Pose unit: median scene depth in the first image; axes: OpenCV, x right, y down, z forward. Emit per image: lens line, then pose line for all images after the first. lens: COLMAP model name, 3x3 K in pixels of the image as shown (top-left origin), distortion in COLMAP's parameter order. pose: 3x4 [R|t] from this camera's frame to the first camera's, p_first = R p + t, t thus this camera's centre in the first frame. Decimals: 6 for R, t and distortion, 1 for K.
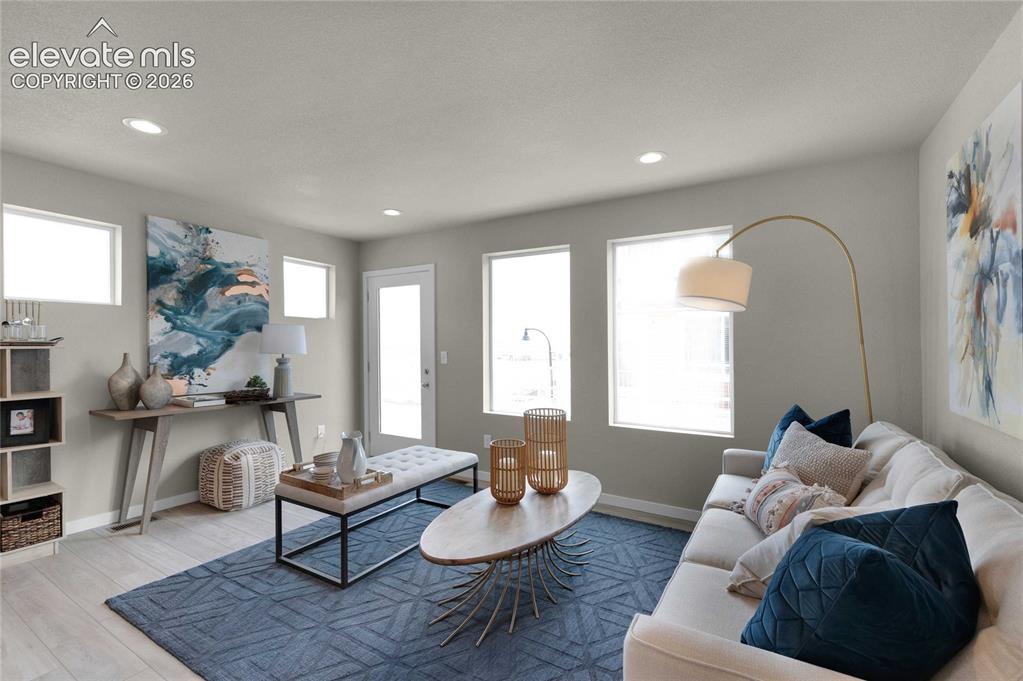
lens RADIAL K [[443.7, 0, 504.5], [0, 443.7, 348.2], [0, 0, 1]] dist [0.001627, -0.003072]
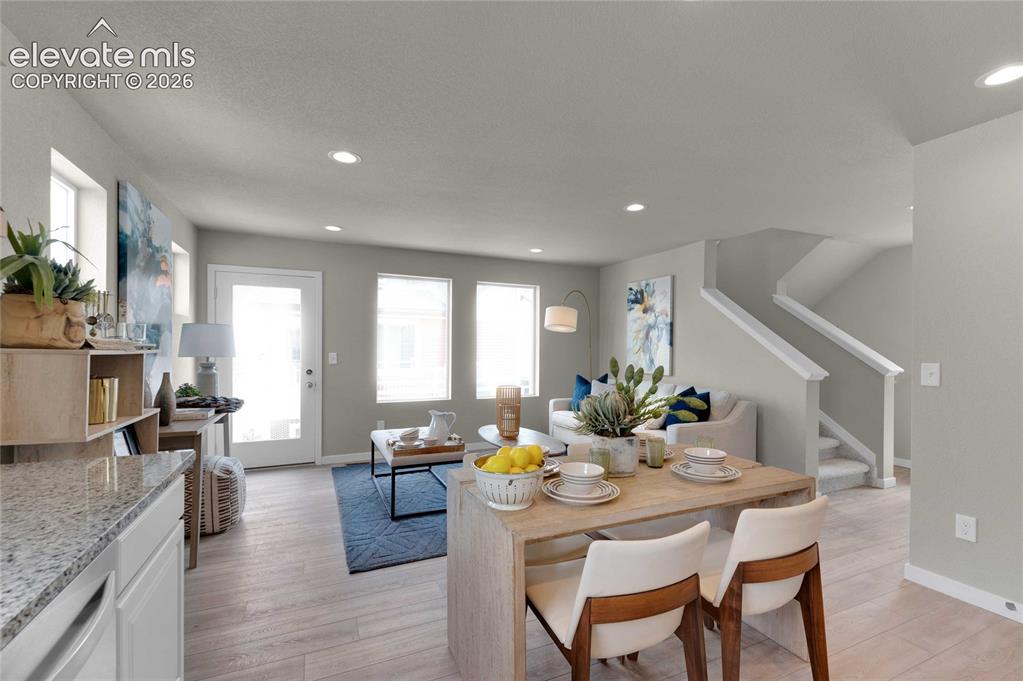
lens RADIAL K [[443.7, 0, 512.8], [0, 443.7, 343.0], [0, 0, 1]] dist [0.001627, -0.003072]
pose [[0.565999, 0.007735, 0.824370, -1.116401], [0.001063, 0.999948, -0.010112, -0.007510], [-0.824405, 0.006600, 0.565961, 0.000767]]
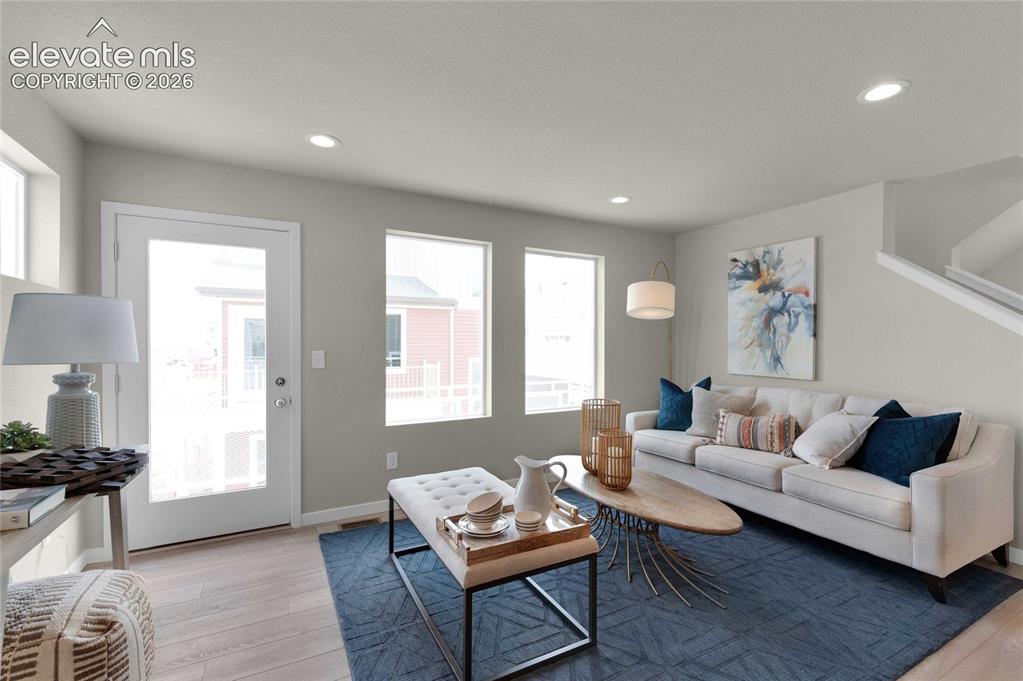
lens RADIAL K [[443.7, 0, 512.2], [0, 443.7, 337.9], [0, 0, 1]] dist [0.001627, -0.003072]
pose [[0.509319, 0.003151, 0.860572, -0.825754], [0.005831, 0.999958, -0.007112, -0.008761], [-0.860558, 0.008640, 0.509279, 0.520279]]
